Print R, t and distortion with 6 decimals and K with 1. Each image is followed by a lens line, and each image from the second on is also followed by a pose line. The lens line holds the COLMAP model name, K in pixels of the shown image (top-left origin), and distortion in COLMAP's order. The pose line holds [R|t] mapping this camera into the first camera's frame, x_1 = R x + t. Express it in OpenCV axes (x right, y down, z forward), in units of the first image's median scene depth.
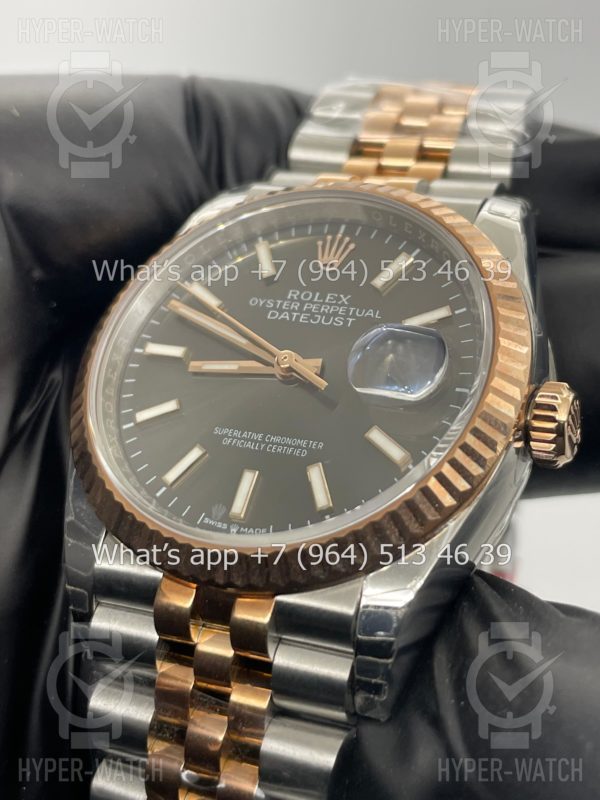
lens RADIAL K [[1260.3, 0, 302.5], [0, 1260.3, 402.0], [0, 0, 1]] dist [0.036673, 0.000000]
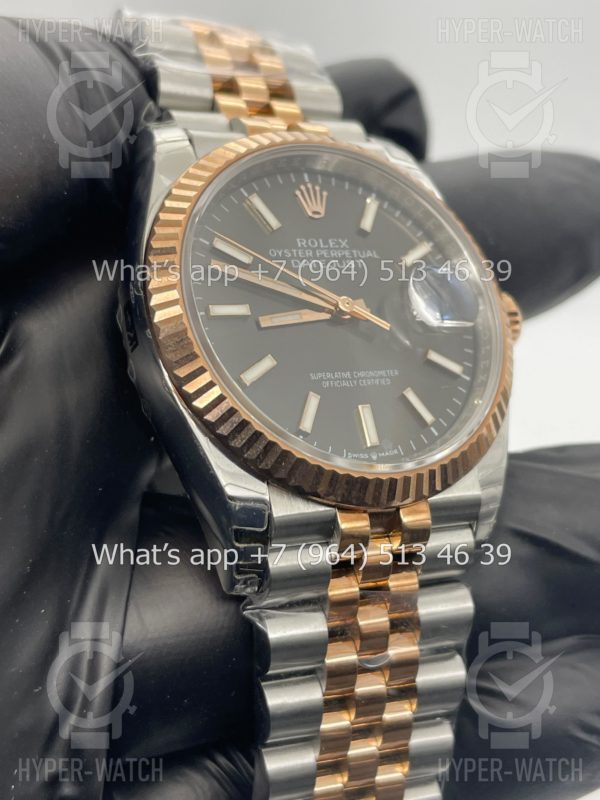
lens RADIAL K [[1260.3, 0, 290.9], [0, 1260.3, 434.4], [0, 0, 1]] dist [0.036673, 0.000000]
pose [[0.612313, -0.237319, 0.754157, -0.938797], [0.067393, 0.966081, 0.249290, -0.209101], [-0.787738, -0.101819, 0.607538, 0.315552]]
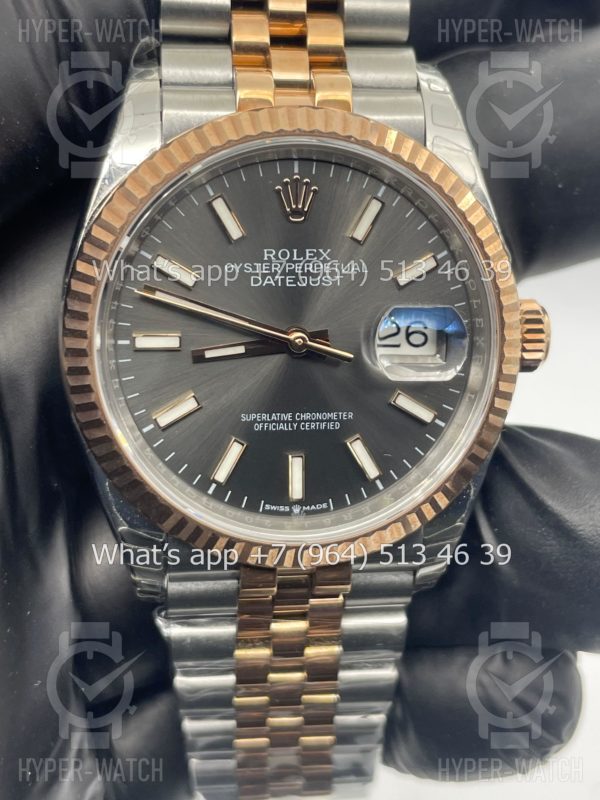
lens RADIAL K [[1260.3, 0, 306.7], [0, 1260.3, 399.1], [0, 0, 1]] dist [0.036673, 0.000000]
pose [[0.859389, -0.347194, 0.375375, -0.406931], [0.045747, 0.783391, 0.619844, -0.630056], [-0.509271, -0.515515, 0.689121, 0.255204]]
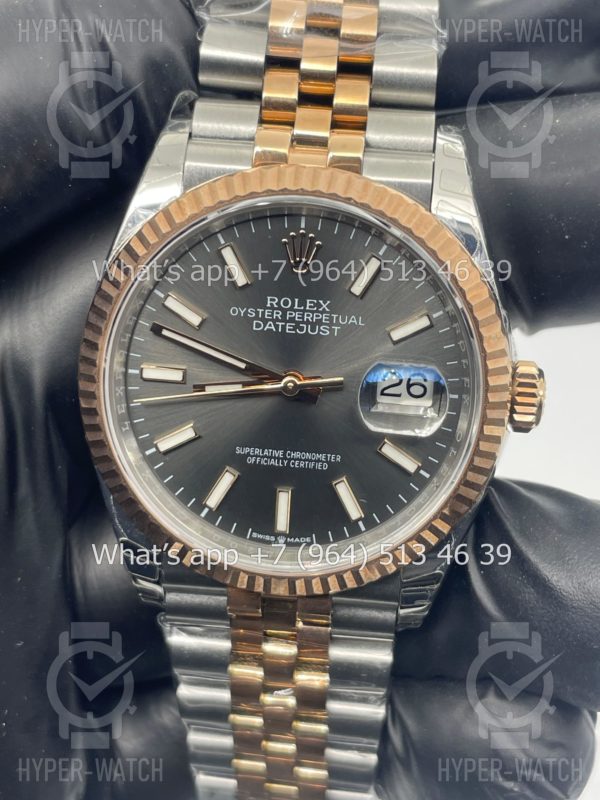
lens RADIAL K [[1260.3, 0, 302.0], [0, 1260.3, 400.9], [0, 0, 1]] dist [0.036673, 0.000000]
pose [[0.945023, -0.267213, 0.188491, -0.212628], [0.095612, 0.777019, 0.622174, -0.700547], [-0.312714, -0.569946, 0.759849, 0.147695]]
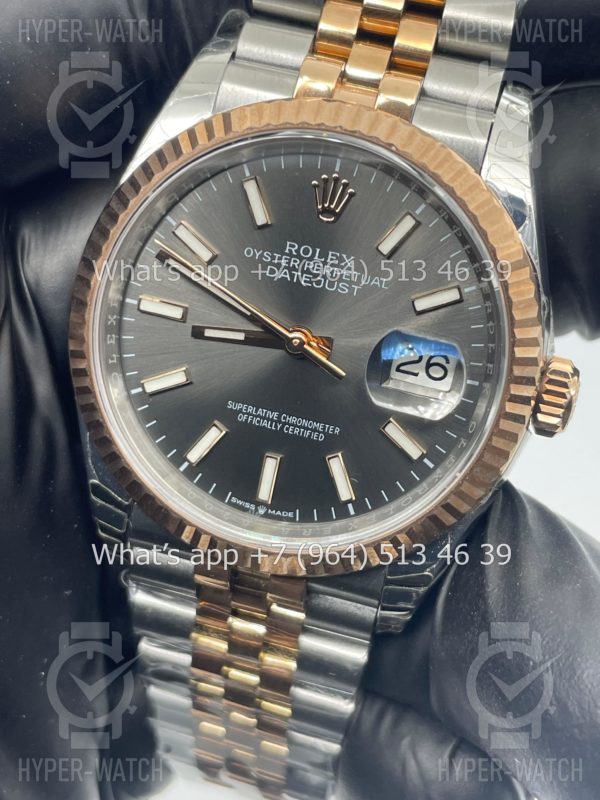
lens RADIAL K [[1260.3, 0, 296.7], [0, 1260.3, 395.4], [0, 0, 1]] dist [0.036673, 0.000000]
pose [[0.985998, -0.110522, 0.124872, -0.140482], [0.011528, 0.792207, 0.610143, -0.602963], [-0.166359, -0.600161, 0.782389, 0.188951]]
